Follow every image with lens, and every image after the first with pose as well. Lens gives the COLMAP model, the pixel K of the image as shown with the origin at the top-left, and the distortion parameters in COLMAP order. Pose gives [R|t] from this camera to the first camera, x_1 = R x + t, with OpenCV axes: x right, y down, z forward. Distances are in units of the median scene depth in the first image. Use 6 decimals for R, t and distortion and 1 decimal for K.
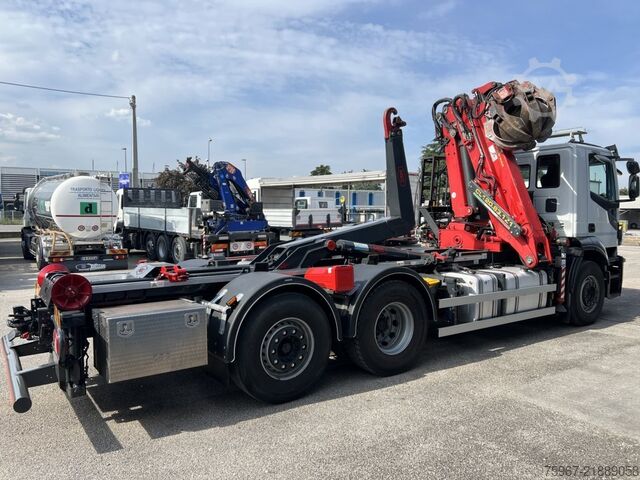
lens RADIAL K [[480.1, 0, 321.3], [0, 480.1, 243.8], [0, 0, 1]] dist [0.056545, -0.056592]
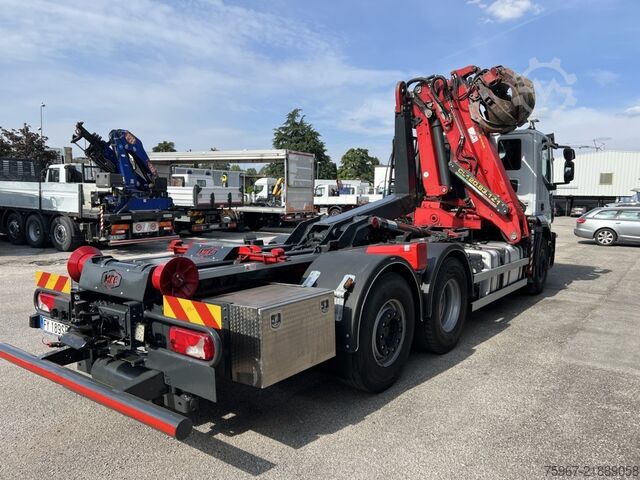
lens RADIAL K [[480.1, 0, 322.7], [0, 480.1, 244.2], [0, 0, 1]] dist [0.056545, -0.056592]
pose [[0.948784, -0.016946, 0.315470, -0.279936], [0.004746, 0.999212, 0.039402, 0.006333], [-0.315889, -0.035887, 0.948117, 0.098440]]
